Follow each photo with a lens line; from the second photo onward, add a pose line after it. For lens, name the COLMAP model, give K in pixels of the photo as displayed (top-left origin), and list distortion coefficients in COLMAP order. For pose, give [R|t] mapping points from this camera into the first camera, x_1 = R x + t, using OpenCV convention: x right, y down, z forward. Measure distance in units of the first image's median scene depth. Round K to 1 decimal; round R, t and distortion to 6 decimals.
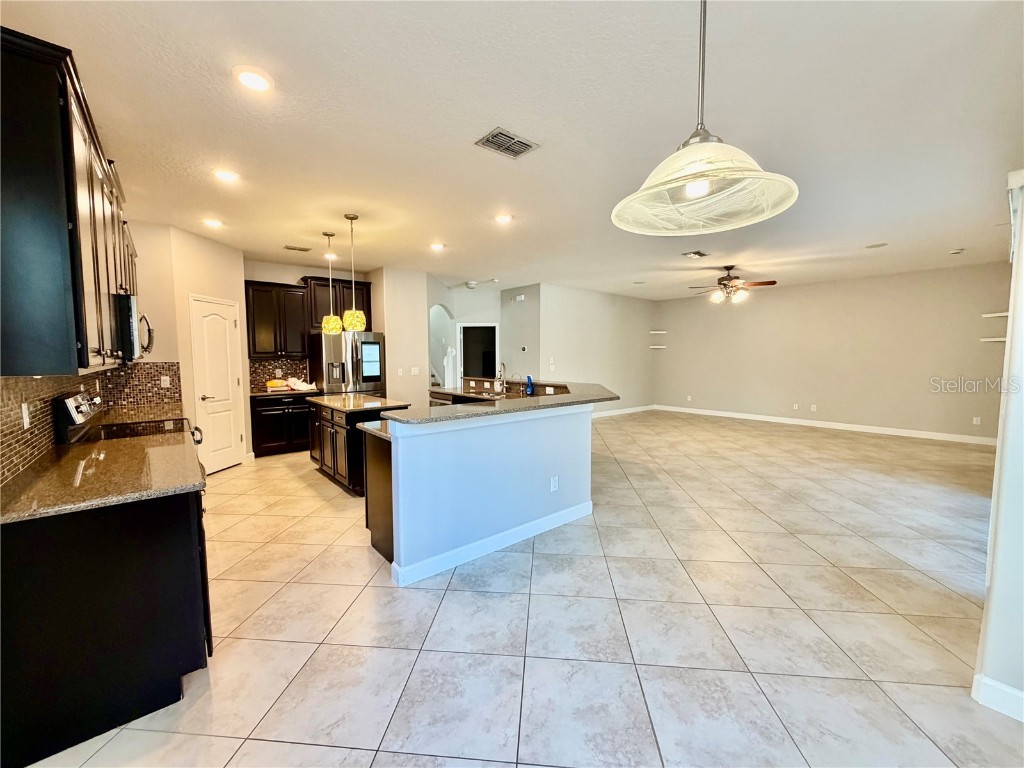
lens RADIAL K [[409.6, 0, 506.6], [0, 409.6, 386.4], [0, 0, 1]] dist [0.001108, 0.000054]
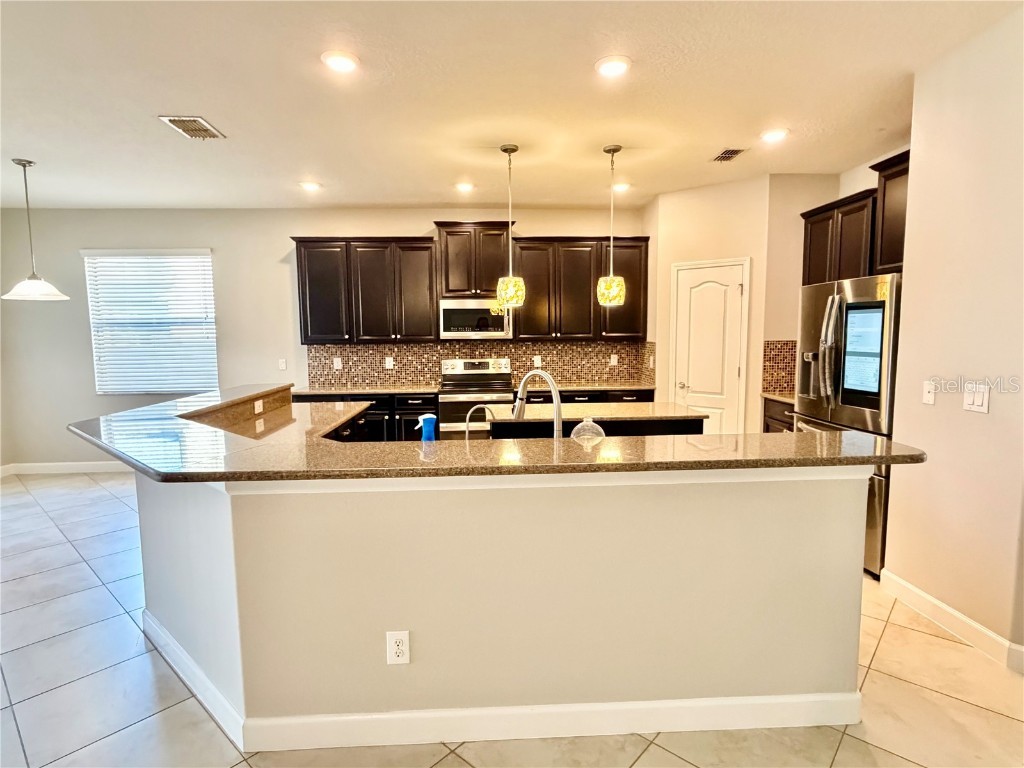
lens RADIAL K [[544.3, 0, 512.0], [0, 544.3, 384.0], [0, 0, 1]] dist [0.000959, 0.000733]
pose [[-0.605328, 0.081515, -0.791791, 0.324399], [-0.046401, 0.989437, 0.137336, -0.102870], [0.794623, 0.119873, -0.595151, 1.231723]]
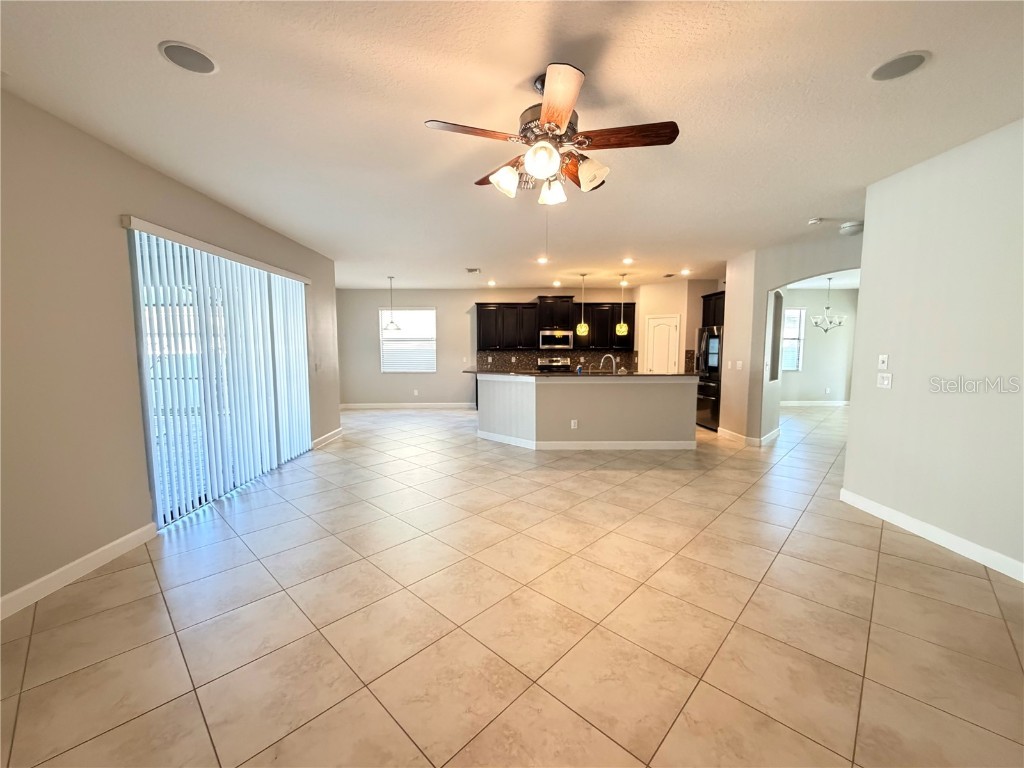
lens RADIAL K [[409.6, 0, 506.6], [0, 409.6, 386.4], [0, 0, 1]] dist [0.001108, 0.000054]
pose [[-0.637481, 0.072827, -0.767016, 1.020658], [-0.051935, 0.989197, 0.137087, -0.111304], [0.768713, 0.127225, -0.626812, 1.497504]]
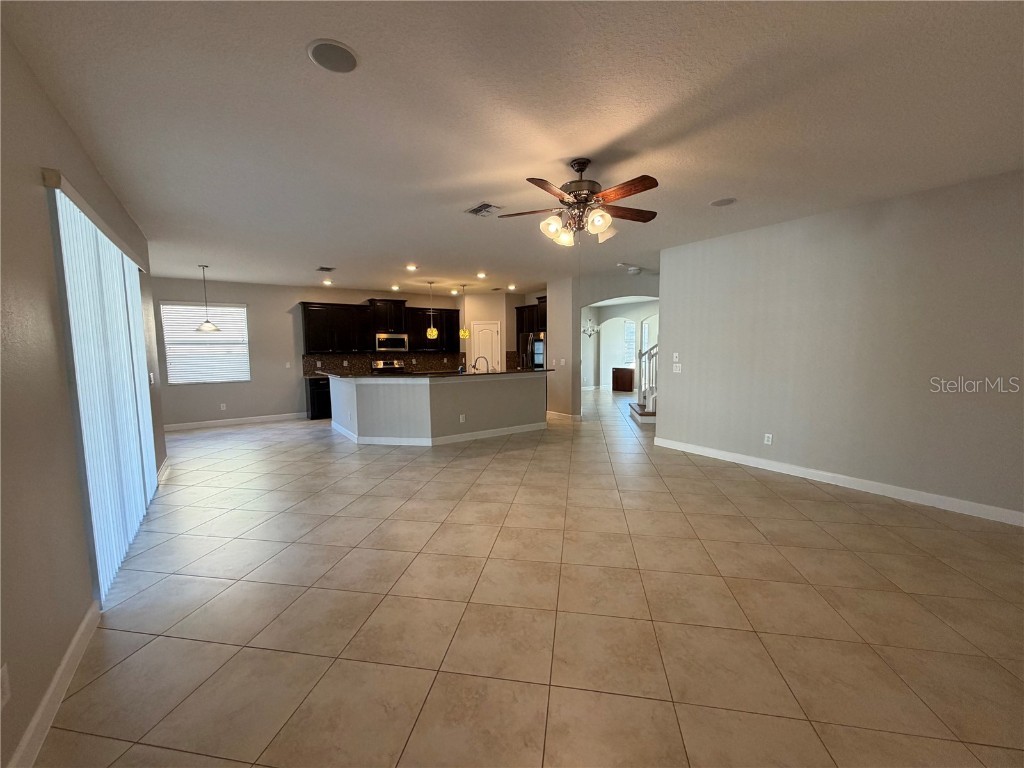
lens RADIAL K [[409.6, 0, 506.6], [0, 409.6, 386.4], [0, 0, 1]] dist [0.001108, 0.000054]
pose [[-0.099050, 0.093406, -0.990689, 1.263906], [-0.058308, 0.993329, 0.099485, -0.097087], [0.993373, 0.067619, -0.092943, 1.210405]]
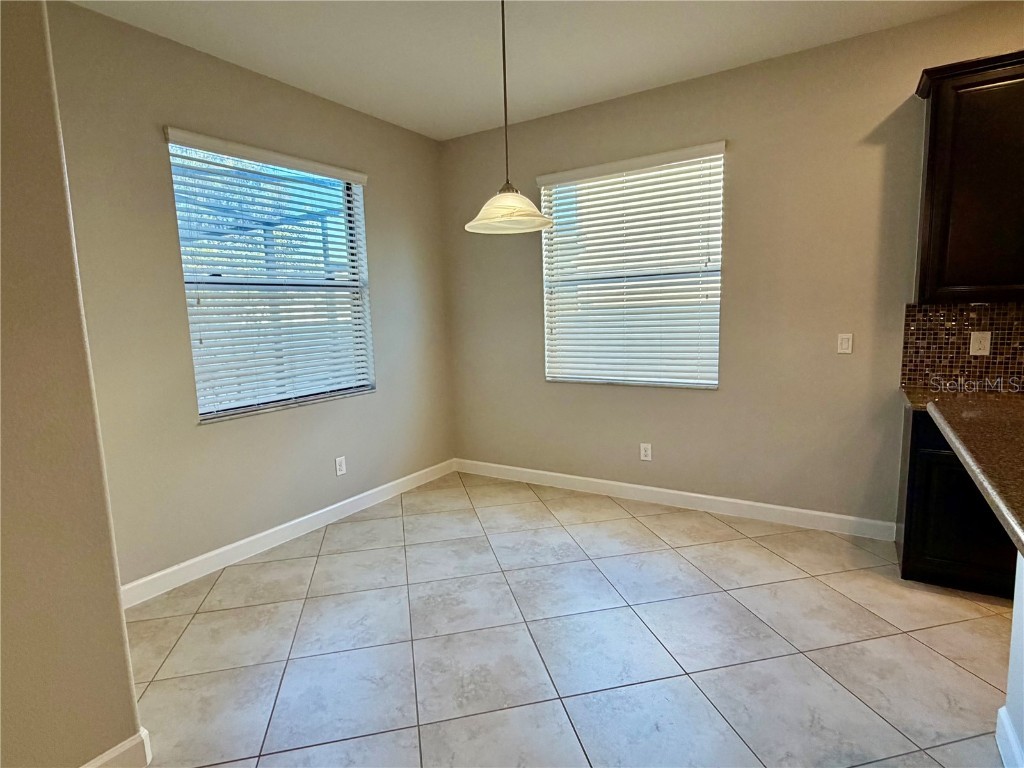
lens RADIAL K [[544.3, 0, 512.0], [0, 544.3, 384.0], [0, 0, 1]] dist [0.000959, 0.000733]
pose [[-0.951866, 0.067107, -0.299078, 0.248000], [0.007182, 0.980354, 0.197114, -0.043811], [0.306430, 0.185478, -0.933648, 0.638967]]
